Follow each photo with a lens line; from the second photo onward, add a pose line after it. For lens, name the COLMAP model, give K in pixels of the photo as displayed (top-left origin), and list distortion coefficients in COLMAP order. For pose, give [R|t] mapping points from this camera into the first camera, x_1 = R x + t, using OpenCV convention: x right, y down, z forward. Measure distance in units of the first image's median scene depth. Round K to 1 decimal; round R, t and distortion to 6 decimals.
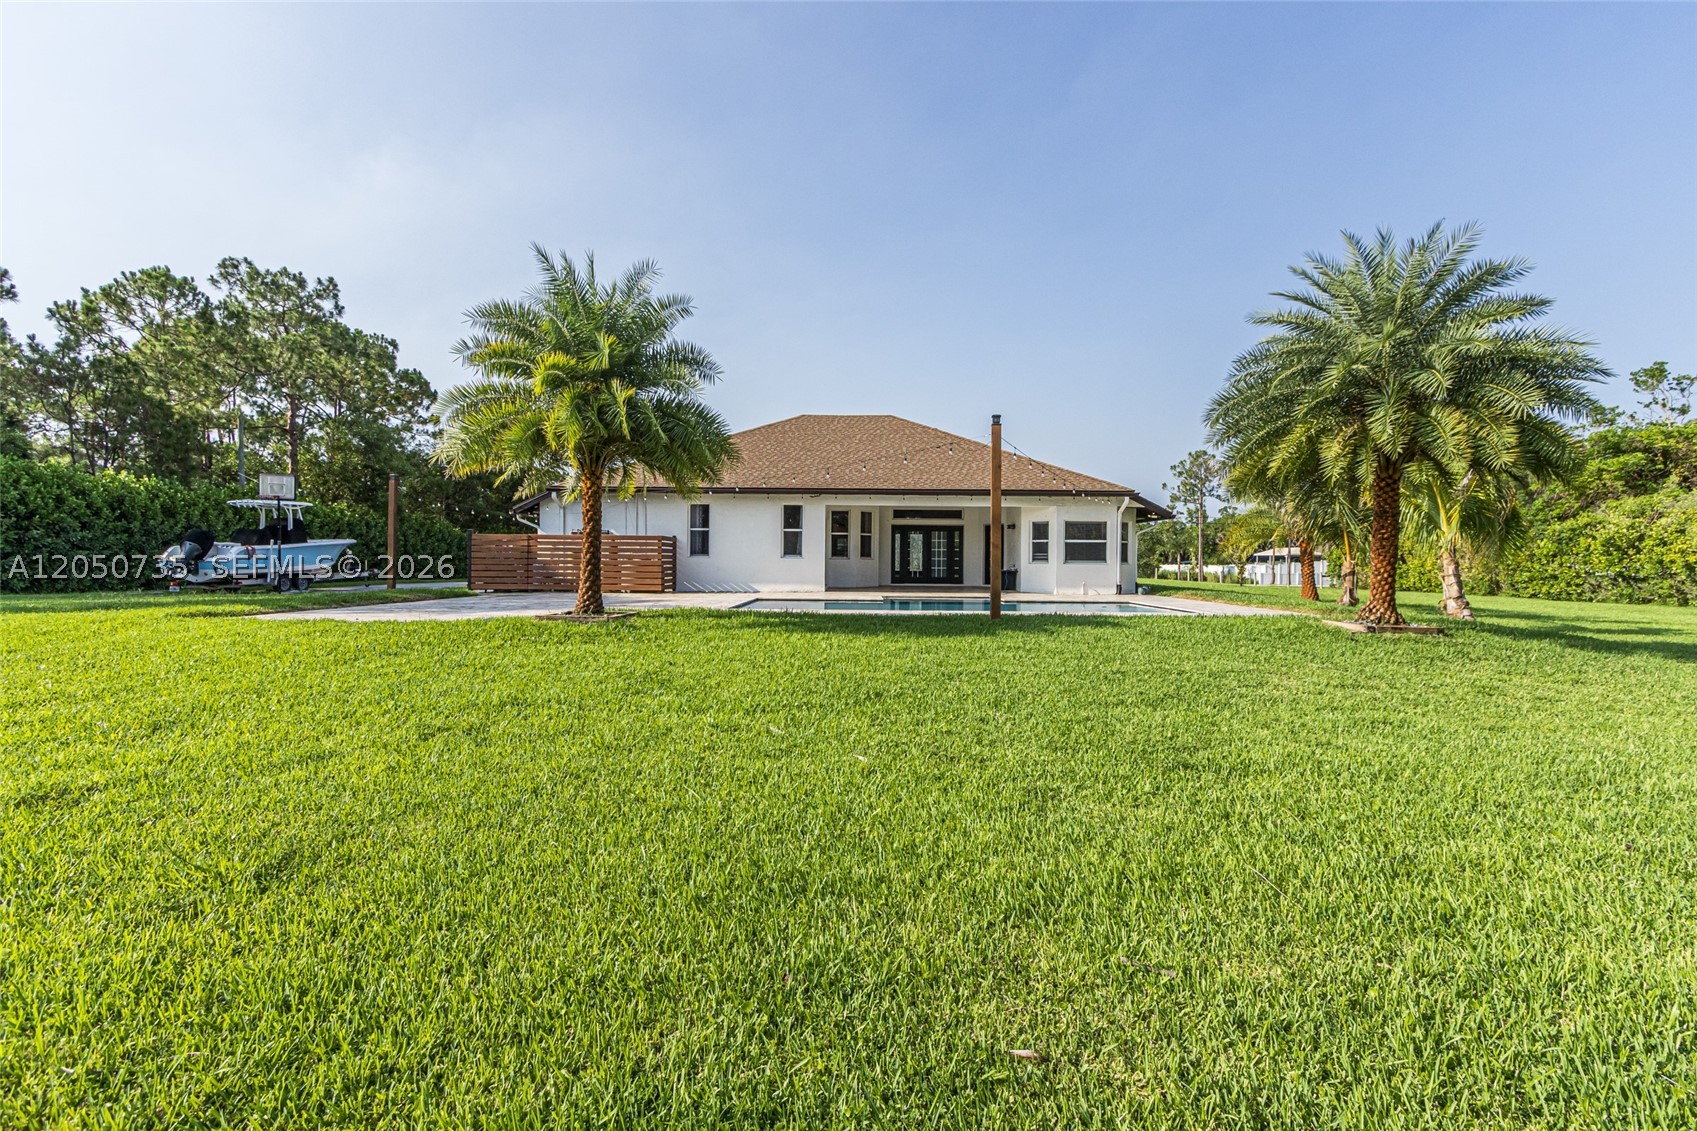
lens RADIAL K [[774.7, 0, 848.5], [0, 774.7, 565.5], [0, 0, 1]] dist [0.002320, -0.000148]
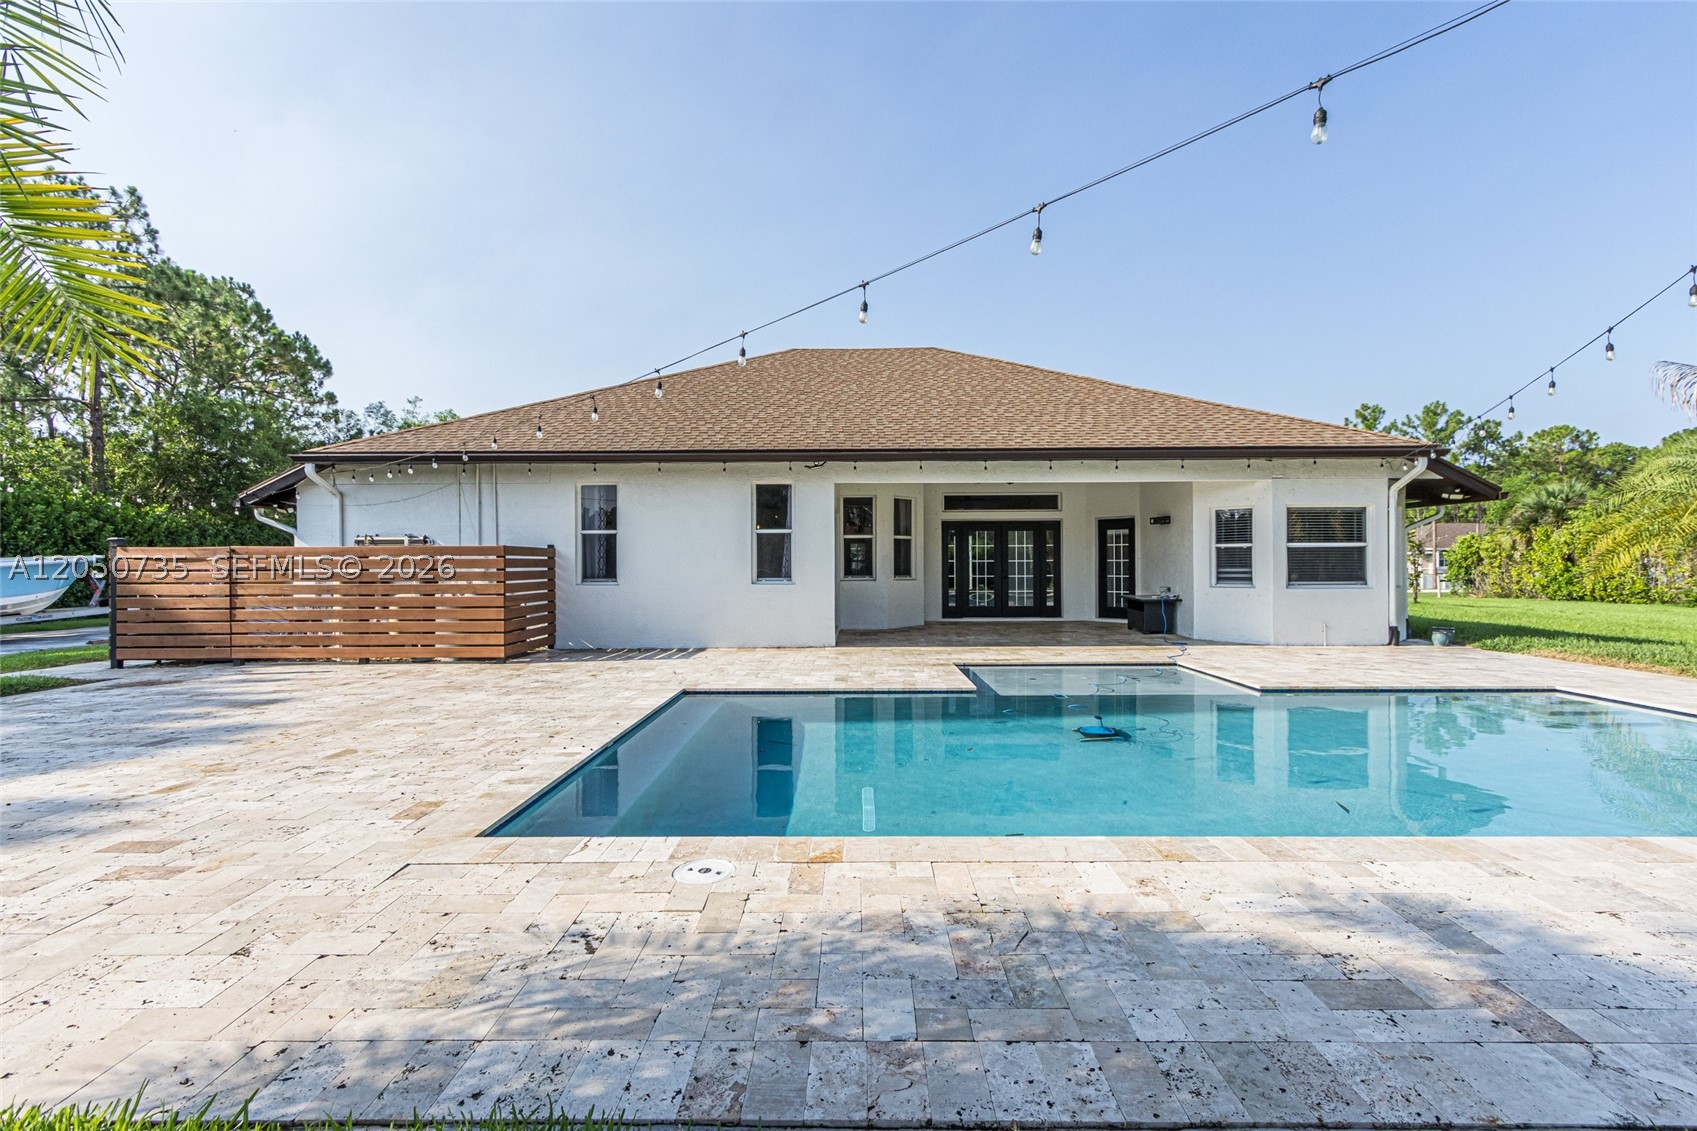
lens RADIAL K [[774.7, 0, 848.5], [0, 774.7, 565.5], [0, 0, 1]] dist [0.002320, -0.000148]
pose [[0.999912, -0.013097, -0.002243, -0.018575], [0.013089, 0.999908, -0.003418, -0.018884], [0.002288, 0.003388, 0.999992, 0.449263]]
